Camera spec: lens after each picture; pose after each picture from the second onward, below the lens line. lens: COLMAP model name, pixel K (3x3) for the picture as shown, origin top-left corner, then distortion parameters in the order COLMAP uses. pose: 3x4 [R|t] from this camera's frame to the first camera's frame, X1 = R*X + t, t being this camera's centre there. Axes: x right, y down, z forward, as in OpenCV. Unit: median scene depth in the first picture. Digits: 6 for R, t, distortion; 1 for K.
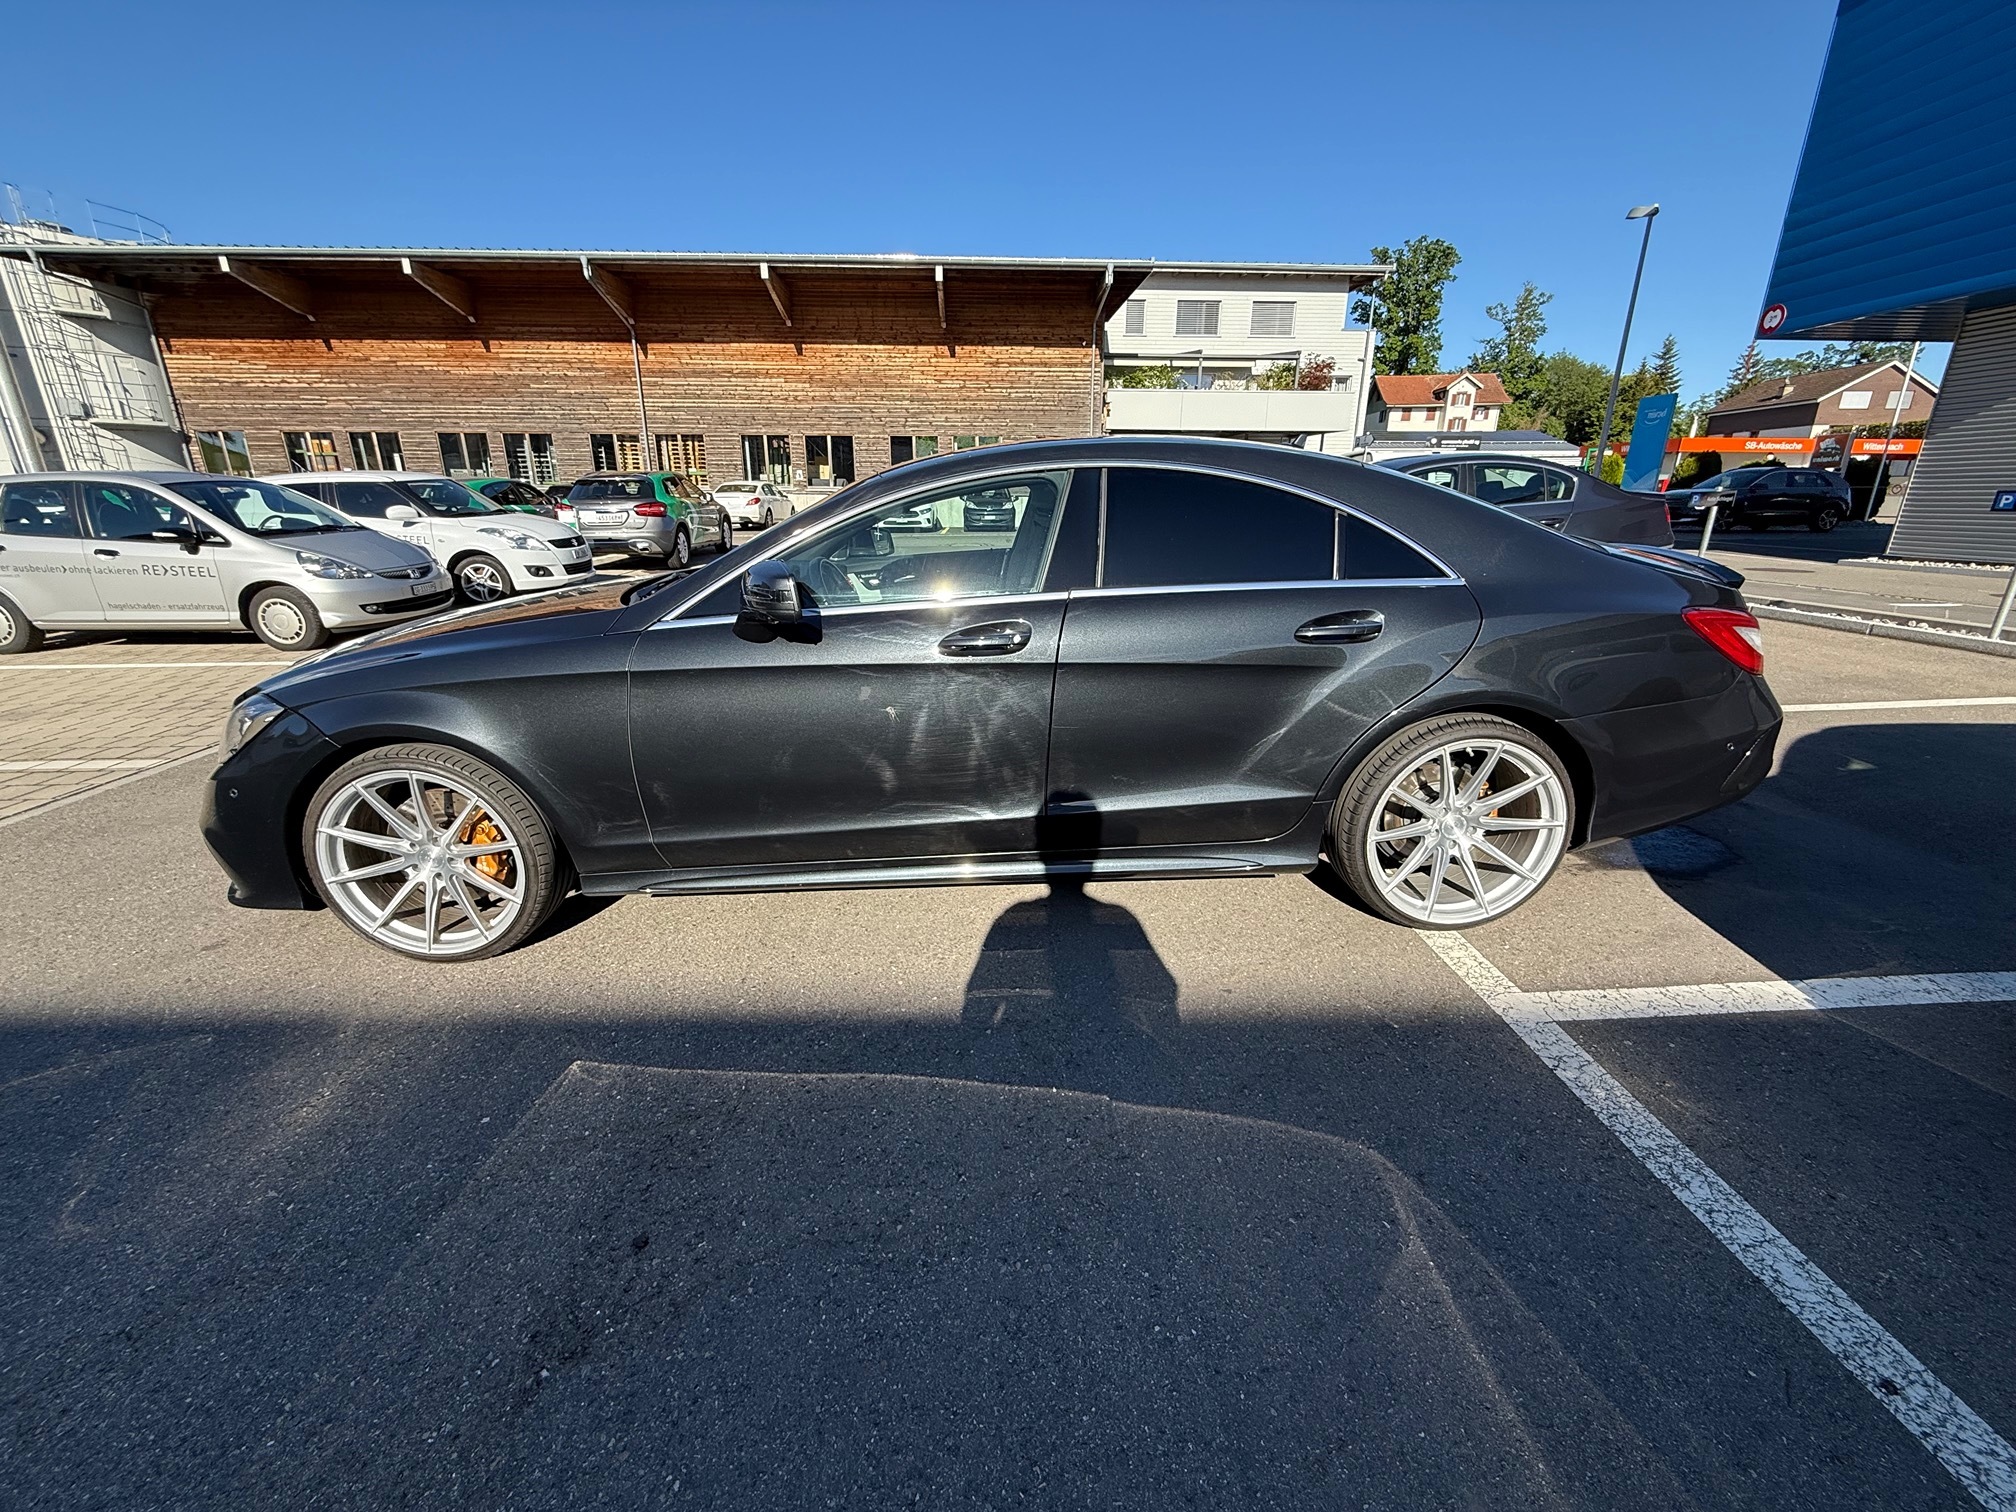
lens RADIAL K [[805.6, 0, 1009.7], [0, 805.6, 751.4], [0, 0, 1]] dist [-0.001036, -0.000230]
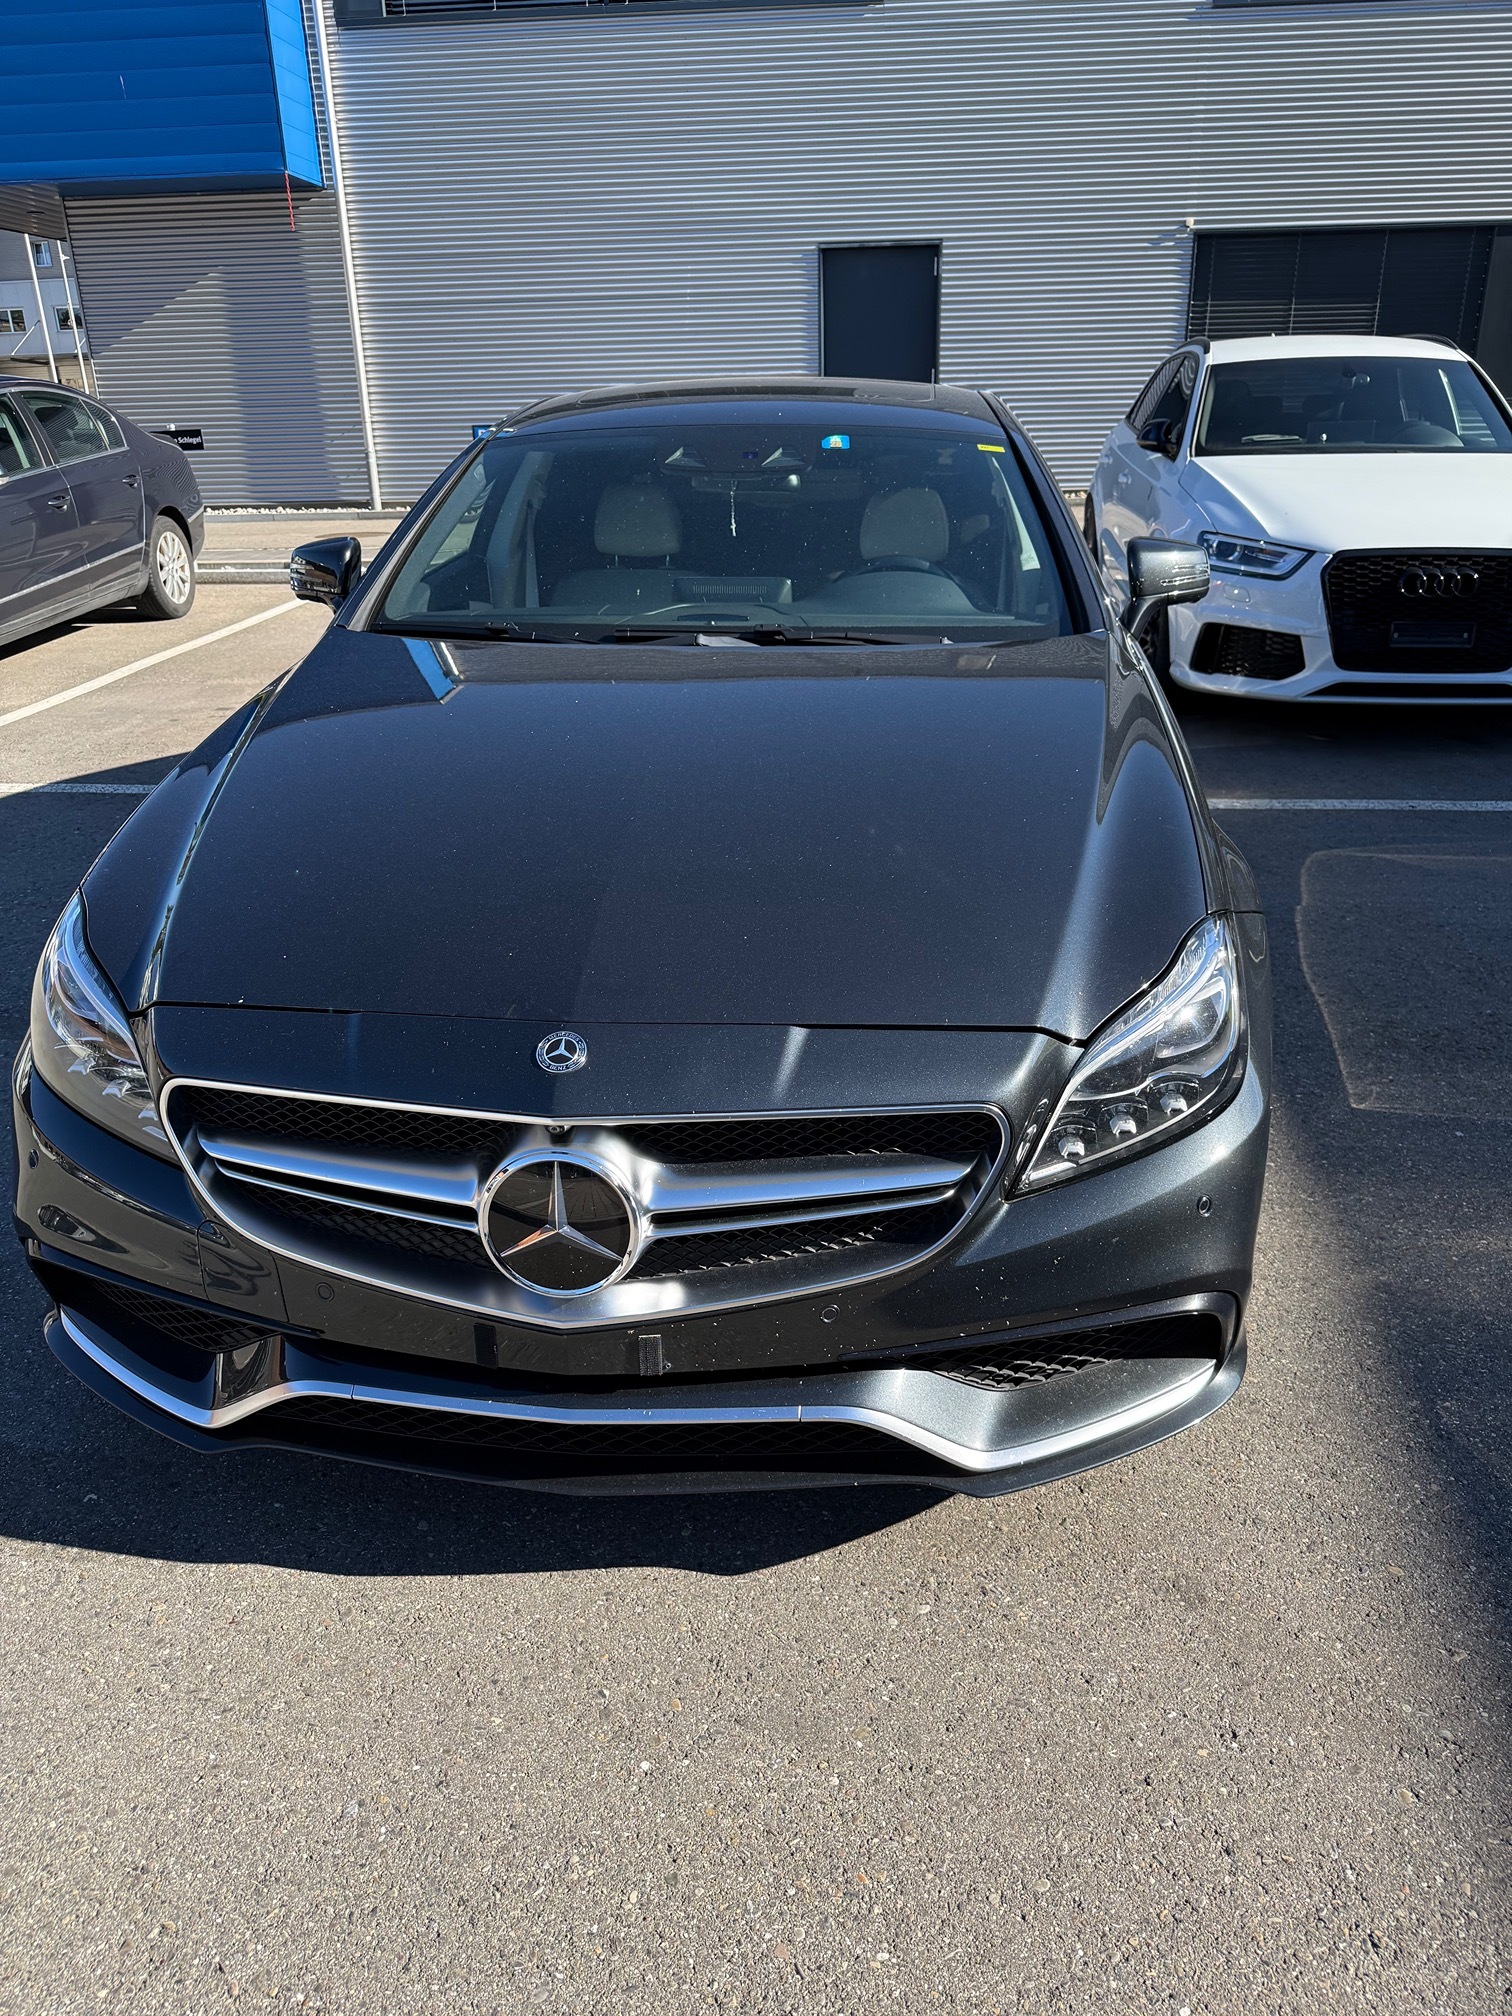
lens RADIAL K [[1408.6, 0, 752.7], [0, 1408.6, 1004.3], [0, 0, 1]] dist [0.005454, -0.013173]
pose [[0.120565, -0.390046, 0.912868, -0.307026], [0.314138, 0.887310, 0.337636, -0.071333], [-0.941691, 0.246059, 0.229507, 0.187898]]
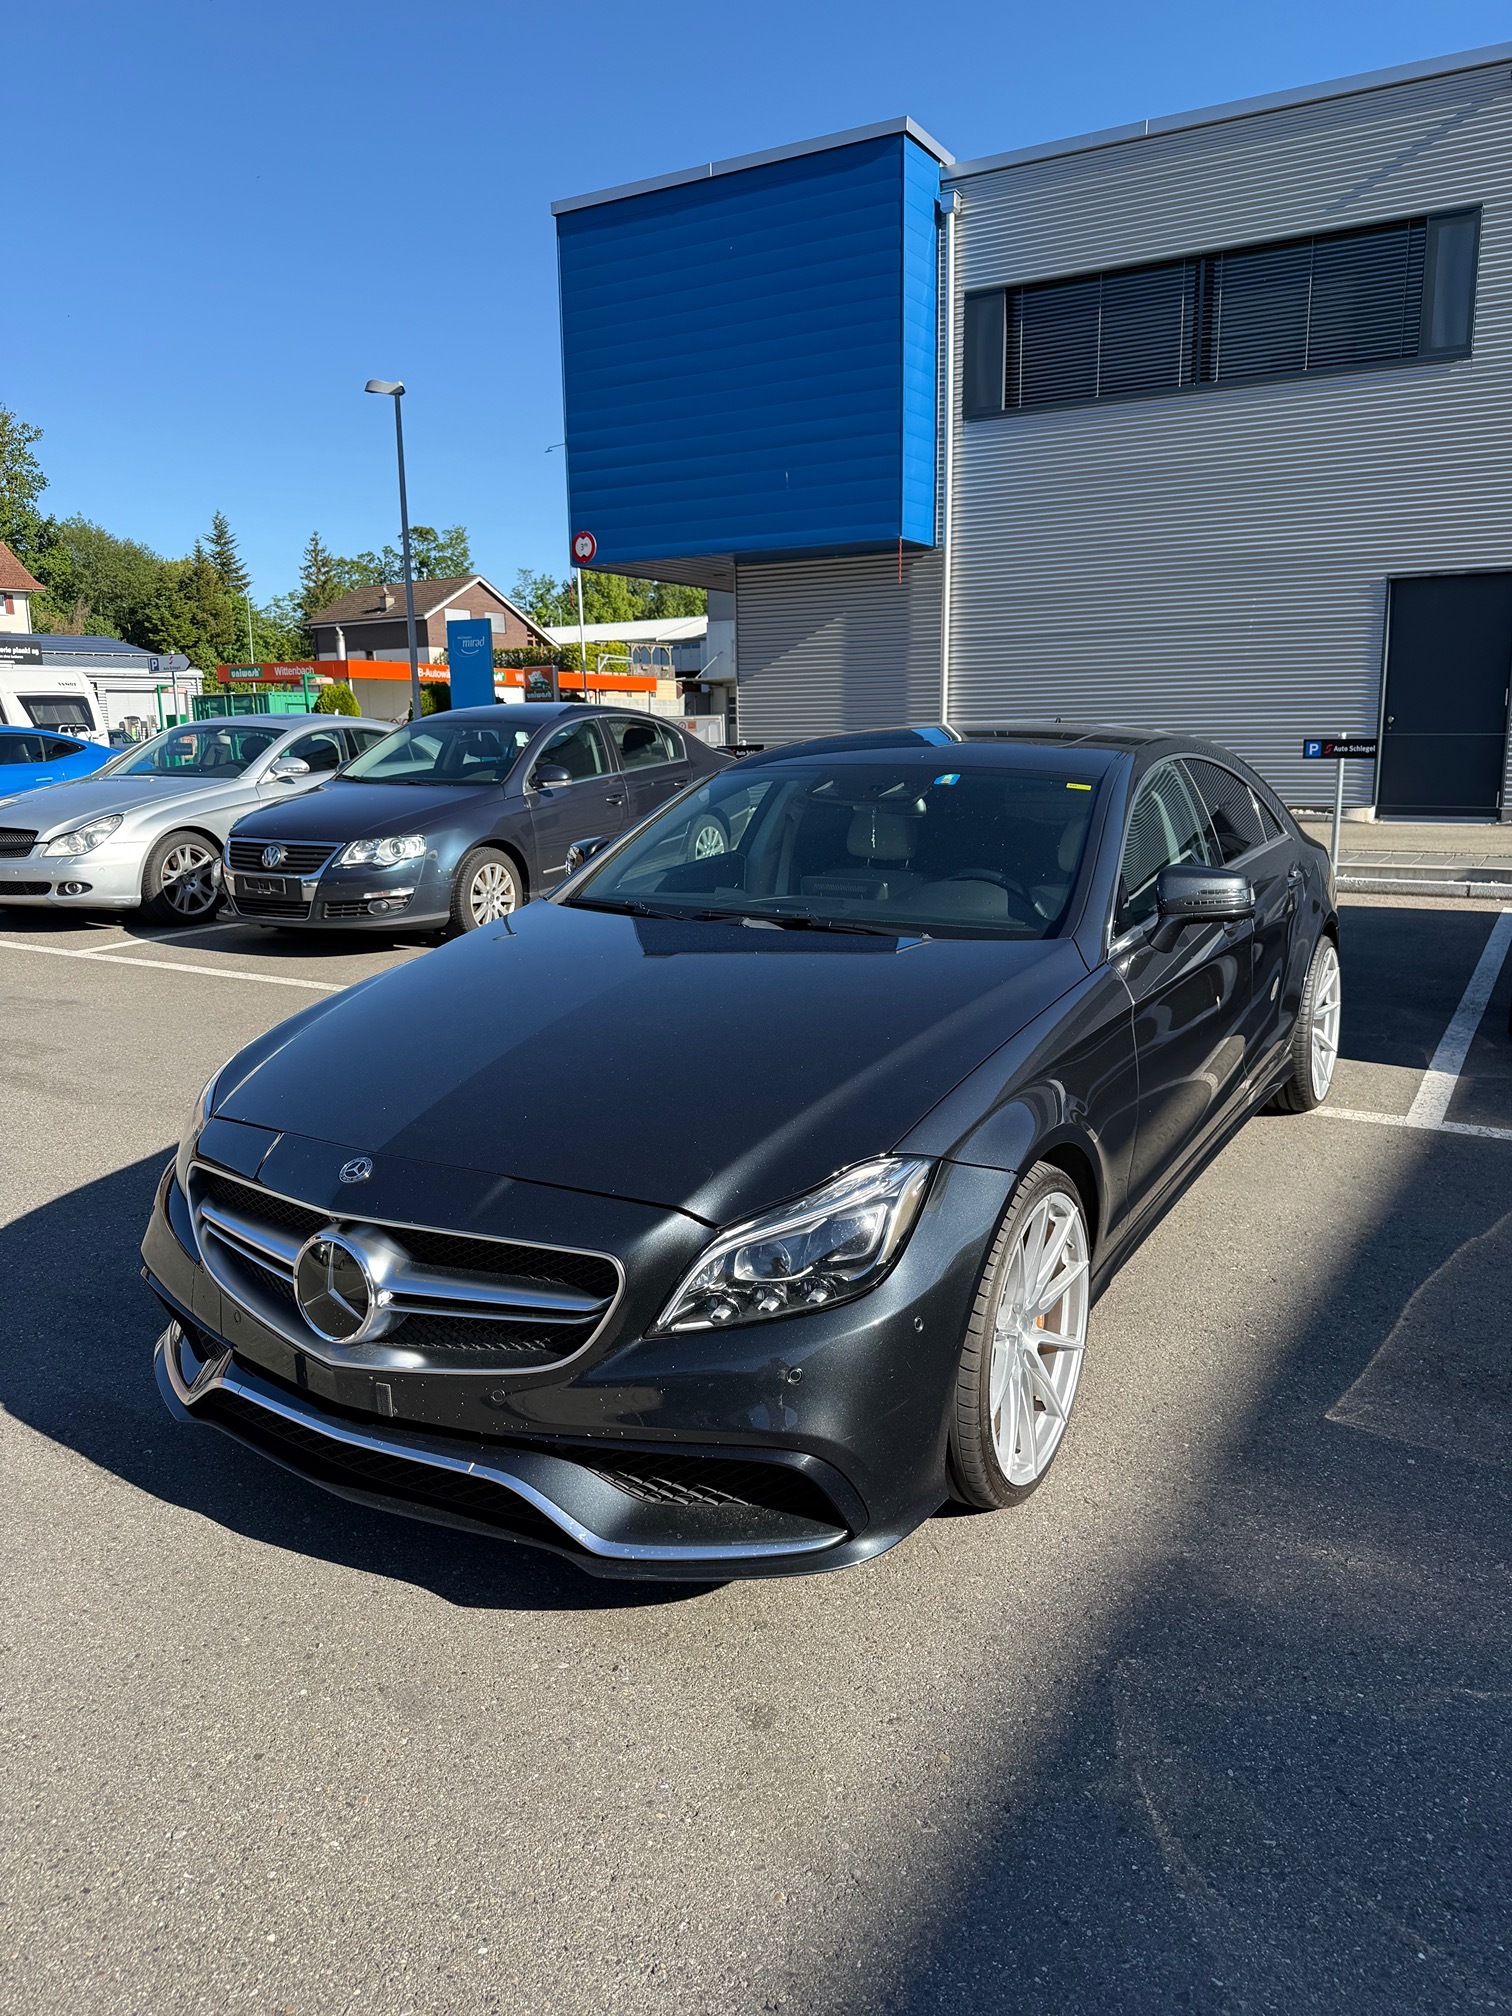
lens RADIAL K [[1408.6, 0, 766.5], [0, 1408.6, 1021.0], [0, 0, 1]] dist [0.005454, -0.013173]
pose [[0.531942, -0.180181, 0.827389, -0.318804], [0.267550, 0.962808, 0.037659, -0.041652], [-0.803402, 0.201336, 0.560366, 0.078921]]
